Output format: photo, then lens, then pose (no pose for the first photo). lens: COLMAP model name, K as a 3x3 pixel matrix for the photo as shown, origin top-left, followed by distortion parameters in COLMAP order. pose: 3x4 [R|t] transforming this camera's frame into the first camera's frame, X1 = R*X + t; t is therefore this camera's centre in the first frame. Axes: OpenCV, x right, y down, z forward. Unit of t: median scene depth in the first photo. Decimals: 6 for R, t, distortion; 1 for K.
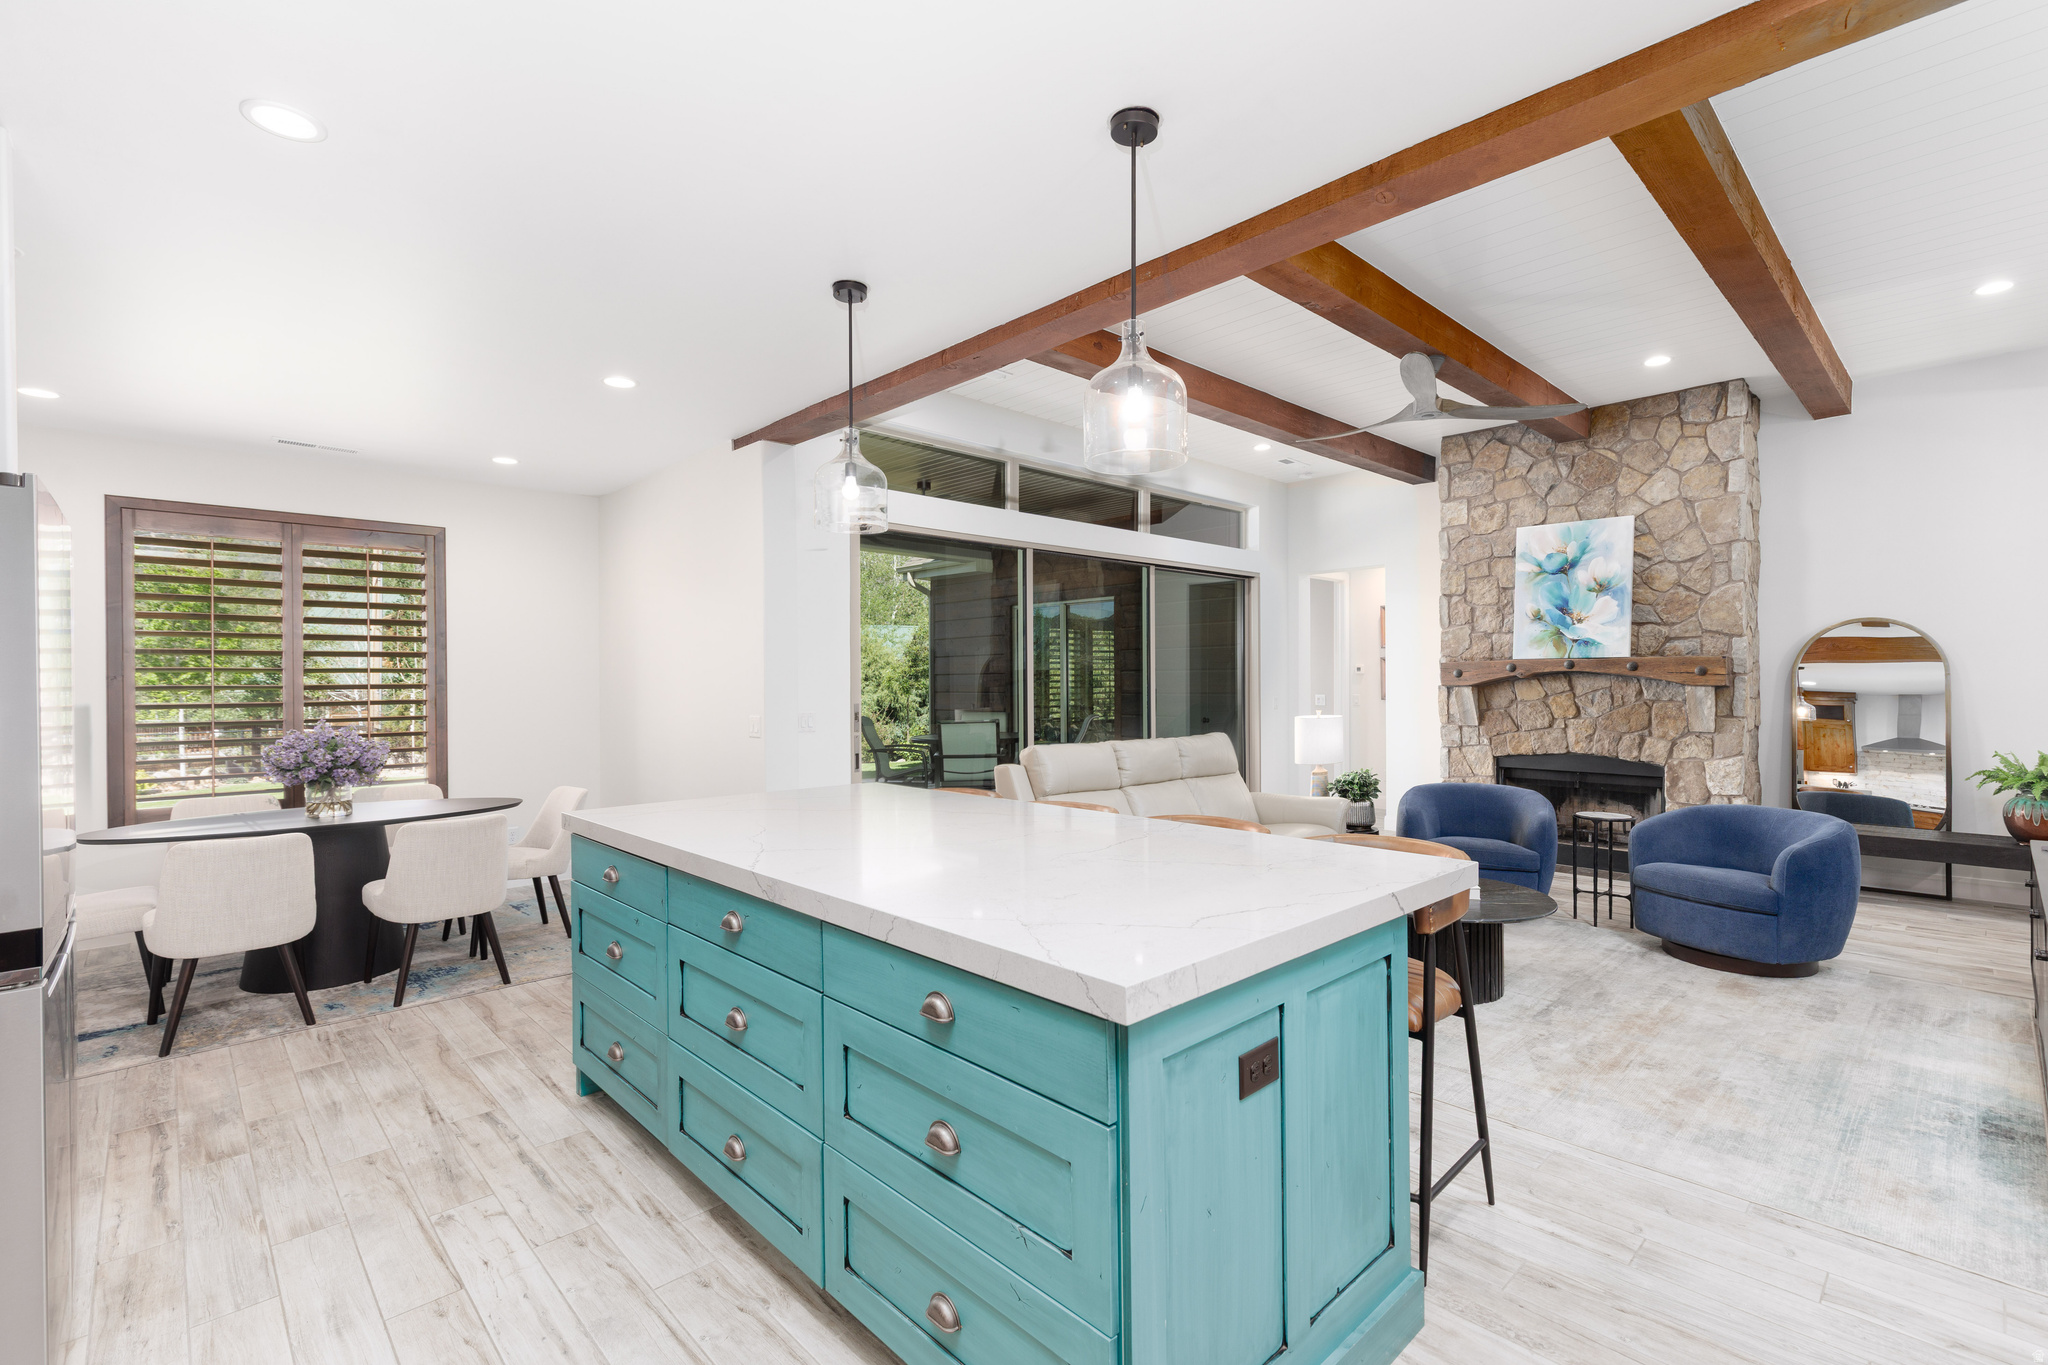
lens RADIAL K [[923.2, 0, 1036.5], [0, 923.2, 684.2], [0, 0, 1]] dist [0.001709, 0.000429]
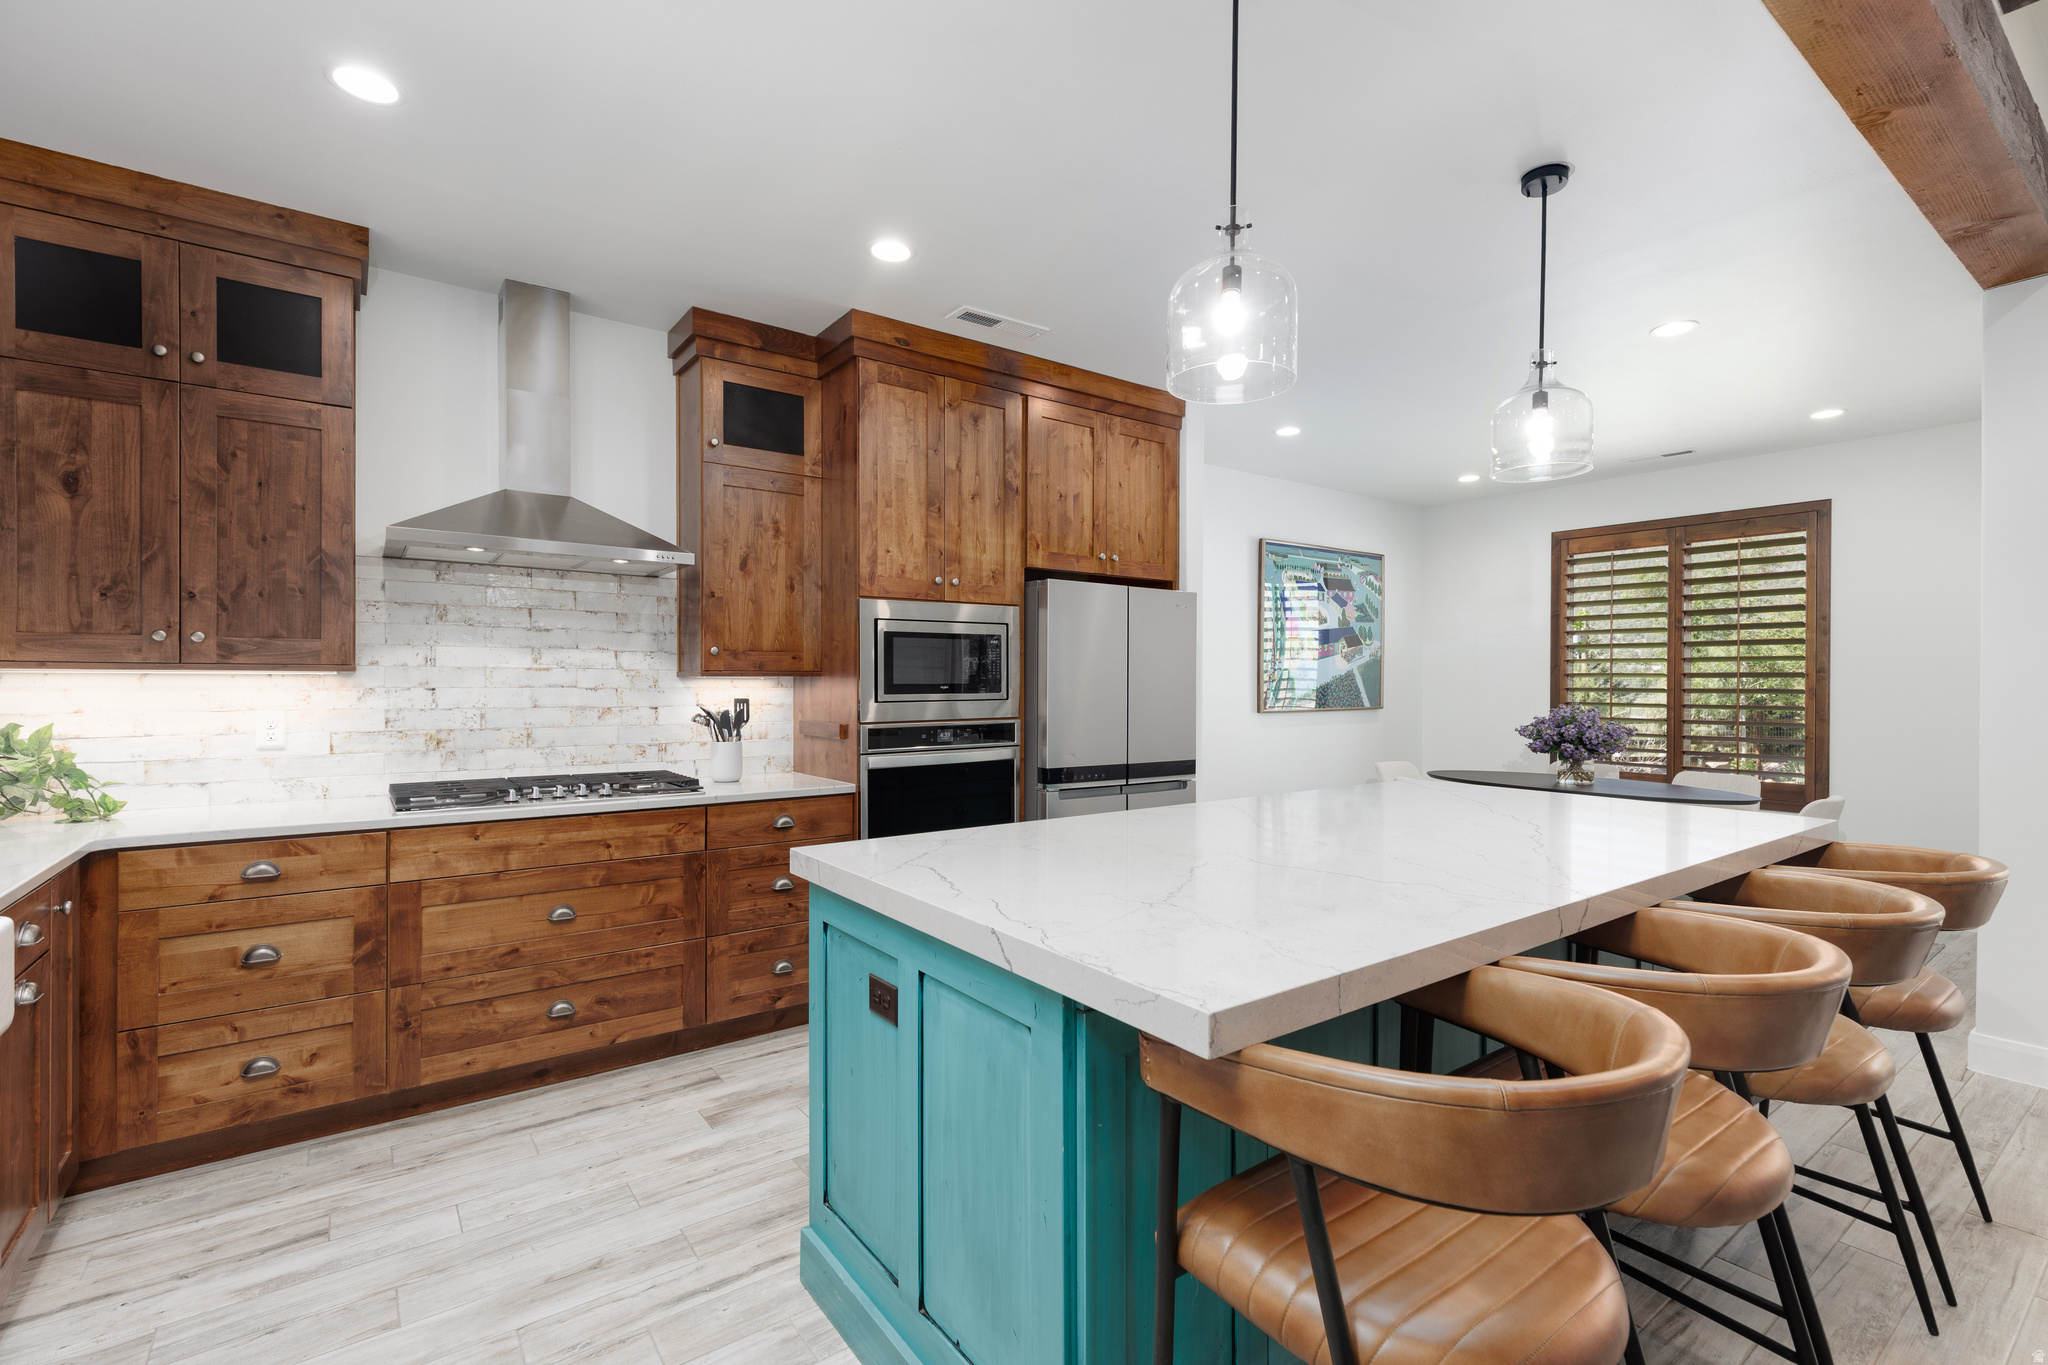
lens RADIAL K [[910.5, 0, 1034.5], [0, 910.5, 683.5], [0, 0, 1]] dist [0.001677, 0.001156]
pose [[-0.126441, 0.010657, -0.991917, 0.573438], [-0.005371, 0.999920, 0.011427, 0.007720], [0.991960, 0.006772, -0.126374, 0.575428]]
